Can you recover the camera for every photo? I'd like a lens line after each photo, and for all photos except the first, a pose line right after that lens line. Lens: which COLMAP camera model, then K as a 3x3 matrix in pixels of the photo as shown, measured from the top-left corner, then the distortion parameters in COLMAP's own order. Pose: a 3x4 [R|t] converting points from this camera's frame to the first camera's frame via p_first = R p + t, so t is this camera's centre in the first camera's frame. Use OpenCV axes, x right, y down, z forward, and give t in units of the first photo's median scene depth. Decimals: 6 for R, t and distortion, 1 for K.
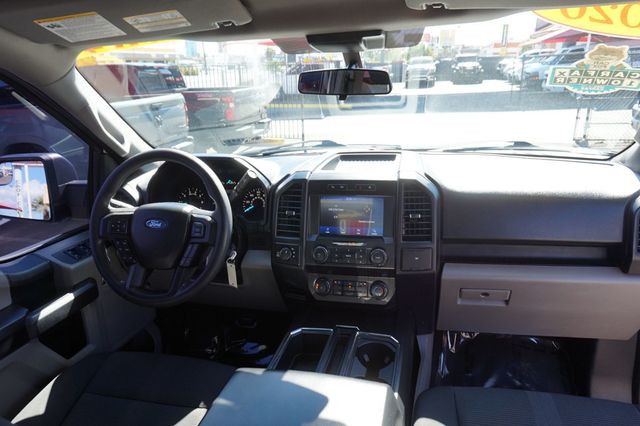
lens RADIAL K [[438.4, 0, 320.0], [0, 438.4, 213.0], [0, 0, 1]] dist [-0.057286, 0.058181]
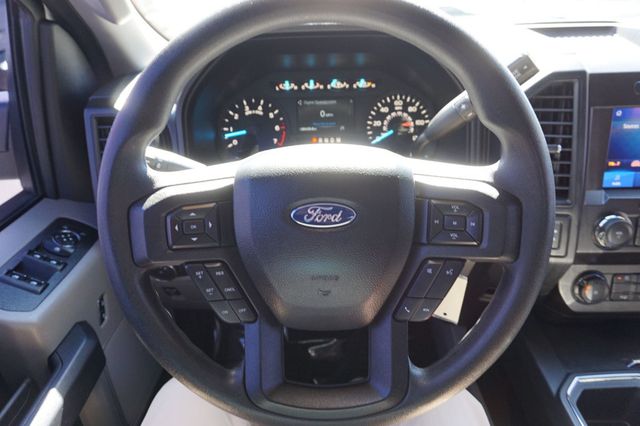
lens RADIAL K [[438.4, 0, 320.0], [0, 438.4, 213.0], [0, 0, 1]] dist [-0.057286, 0.058181]
pose [[0.973609, -0.097826, 0.206193, -0.371530], [0.049212, 0.972209, 0.228886, -0.046823], [-0.222854, -0.212698, 0.951365, 0.555419]]
